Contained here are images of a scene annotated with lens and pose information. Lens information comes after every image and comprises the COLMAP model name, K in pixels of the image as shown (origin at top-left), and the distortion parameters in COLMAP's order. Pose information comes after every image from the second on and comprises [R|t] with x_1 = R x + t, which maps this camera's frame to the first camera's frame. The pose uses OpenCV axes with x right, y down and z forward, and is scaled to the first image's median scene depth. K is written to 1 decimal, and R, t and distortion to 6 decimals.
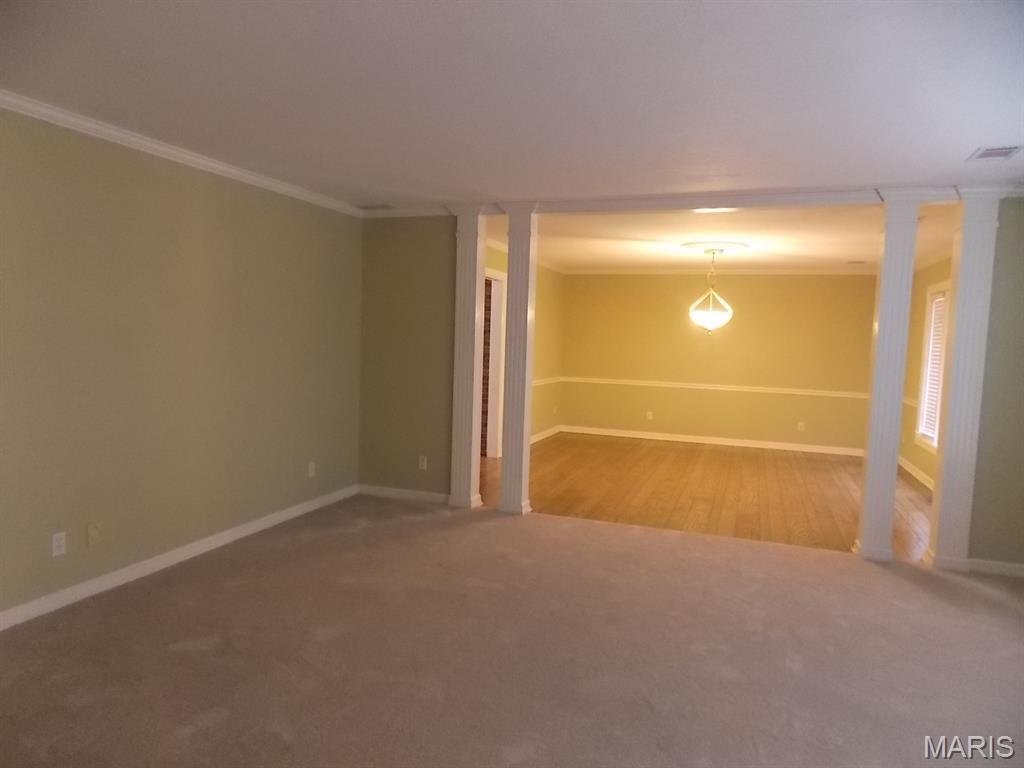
lens RADIAL K [[680.7, 0, 511.1], [0, 680.7, 385.4], [0, 0, 1]] dist [0.006955, -0.002473]
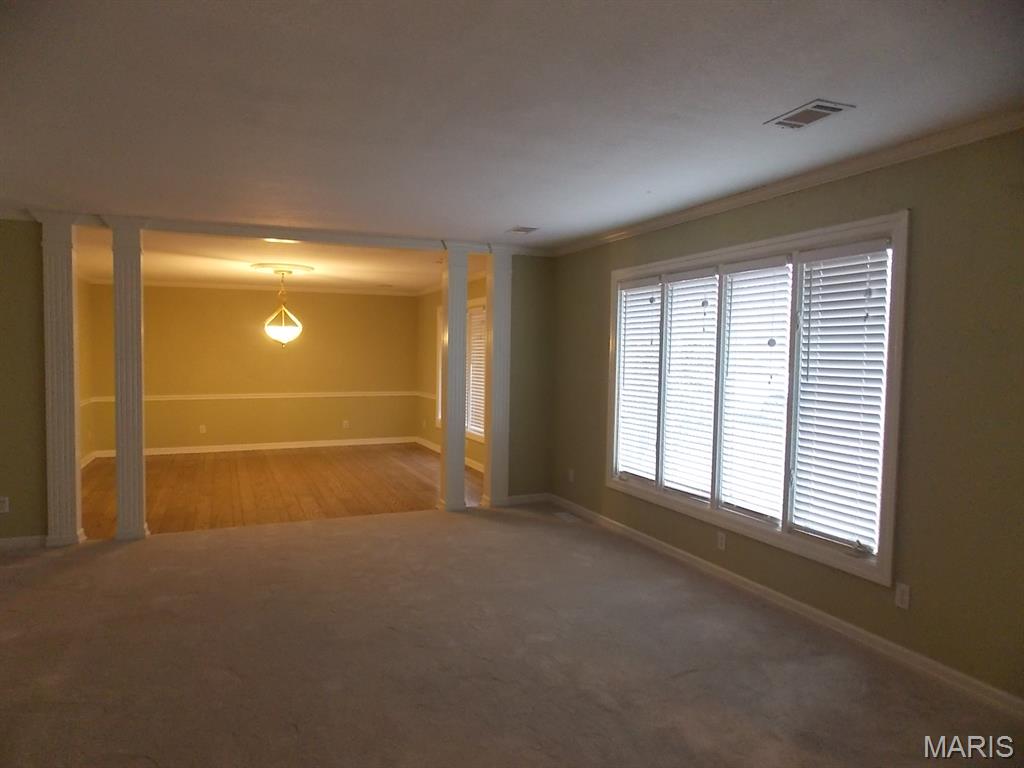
lens RADIAL K [[680.7, 0, 513.0], [0, 680.7, 382.6], [0, 0, 1]] dist [0.006955, -0.002473]
pose [[0.732854, -0.057839, 0.677923, -0.236251], [0.068919, 0.997566, 0.010607, -0.004937], [-0.676886, 0.038949, 0.735056, -0.072764]]
